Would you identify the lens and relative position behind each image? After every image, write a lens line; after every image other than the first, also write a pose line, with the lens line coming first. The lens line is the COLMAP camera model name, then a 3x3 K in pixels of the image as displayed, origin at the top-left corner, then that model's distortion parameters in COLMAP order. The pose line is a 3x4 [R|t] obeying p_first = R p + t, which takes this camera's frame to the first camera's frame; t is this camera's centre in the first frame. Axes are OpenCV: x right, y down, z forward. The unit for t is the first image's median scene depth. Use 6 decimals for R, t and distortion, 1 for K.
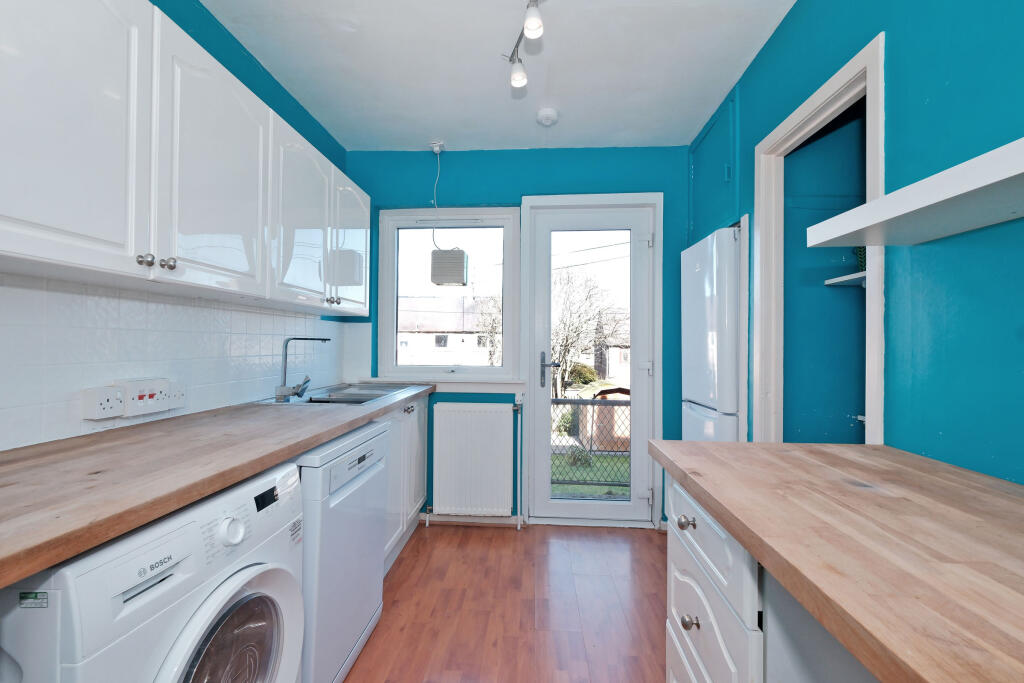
lens RADIAL K [[445.6, 0, 510.5], [0, 445.6, 340.5], [0, 0, 1]] dist [-0.002059, 0.000259]
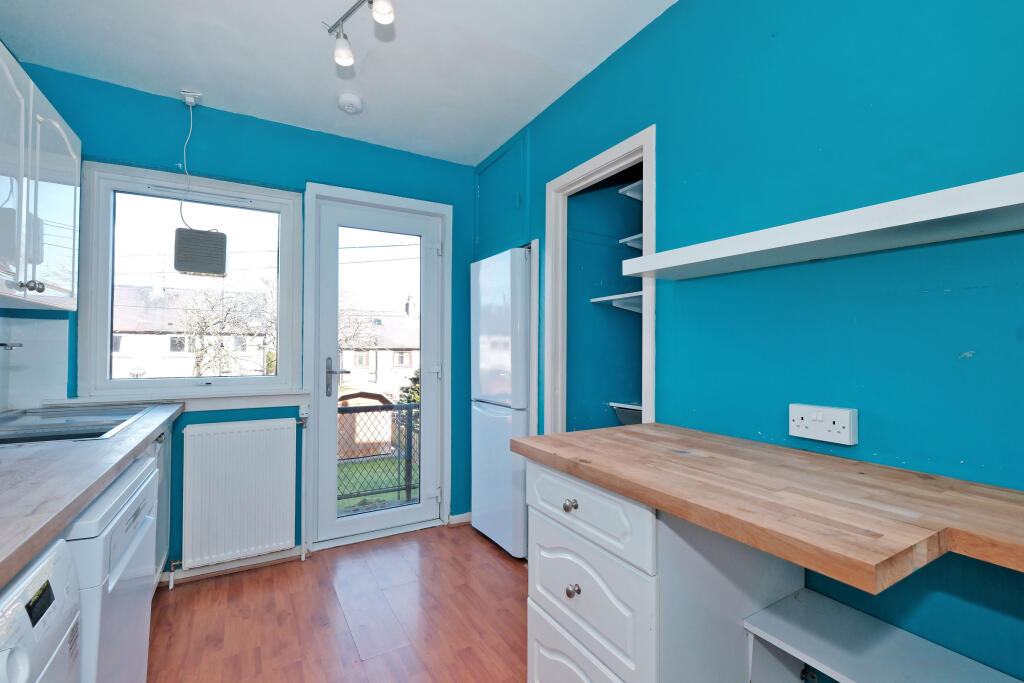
lens RADIAL K [[445.6, 0, 510.2], [0, 445.6, 342.6], [0, 0, 1]] dist [-0.002059, 0.000259]
pose [[0.831178, 0.002488, 0.556001, -0.138441], [-0.001678, 0.999997, -0.001966, -0.004491], [-0.556004, 0.000702, 0.831179, 0.044186]]
